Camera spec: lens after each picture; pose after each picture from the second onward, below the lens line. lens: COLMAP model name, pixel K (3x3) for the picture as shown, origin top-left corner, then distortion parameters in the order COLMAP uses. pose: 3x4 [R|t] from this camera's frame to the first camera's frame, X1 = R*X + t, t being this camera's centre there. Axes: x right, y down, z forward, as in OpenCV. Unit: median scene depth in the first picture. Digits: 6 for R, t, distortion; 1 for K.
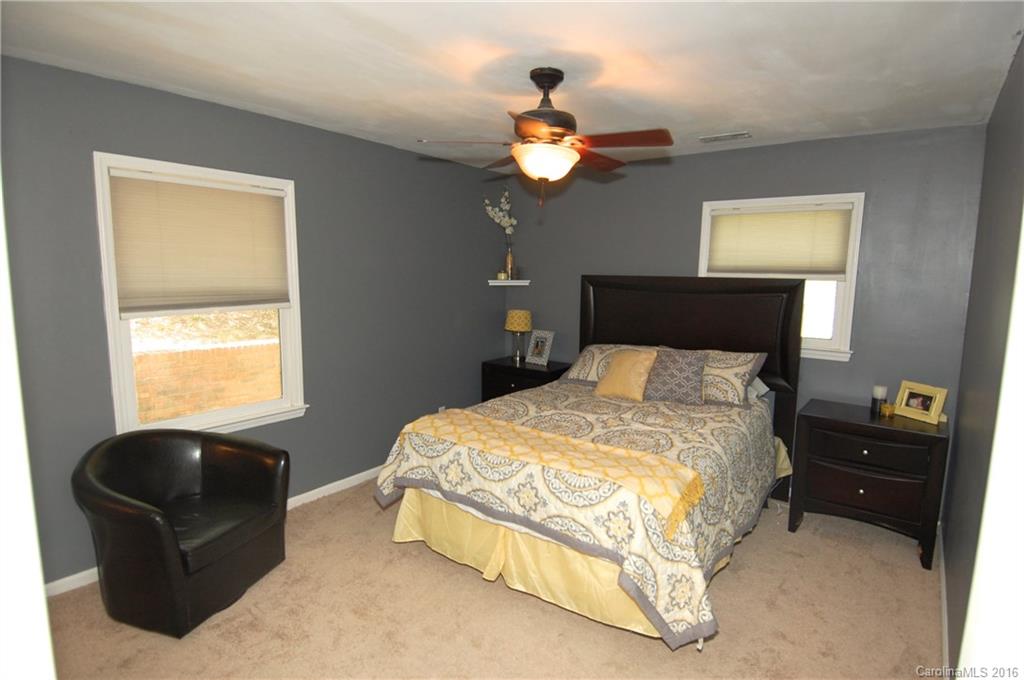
lens RADIAL K [[534.3, 0, 519.4], [0, 534.3, 337.8], [0, 0, 1]] dist [0.005600, -0.001282]
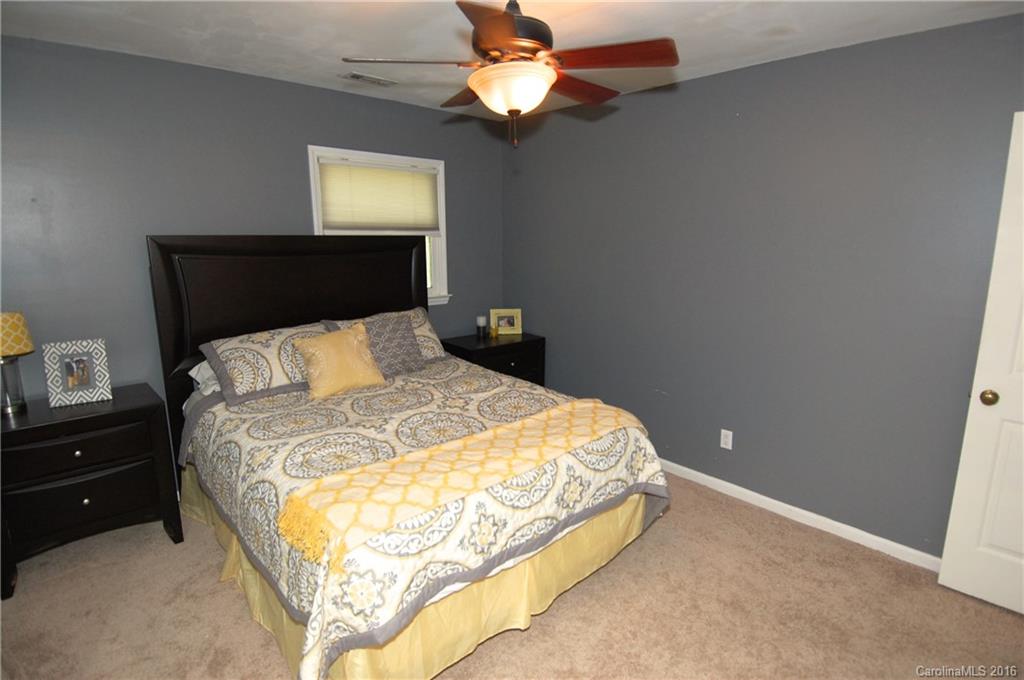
lens RADIAL K [[534.3, 0, 518.4], [0, 534.3, 345.1], [0, 0, 1]] dist [0.005600, -0.001282]
pose [[0.183307, -0.216970, 0.958813, -0.601566], [0.124861, 0.972579, 0.196214, -0.091228], [-0.975094, 0.083751, 0.205371, 0.675902]]
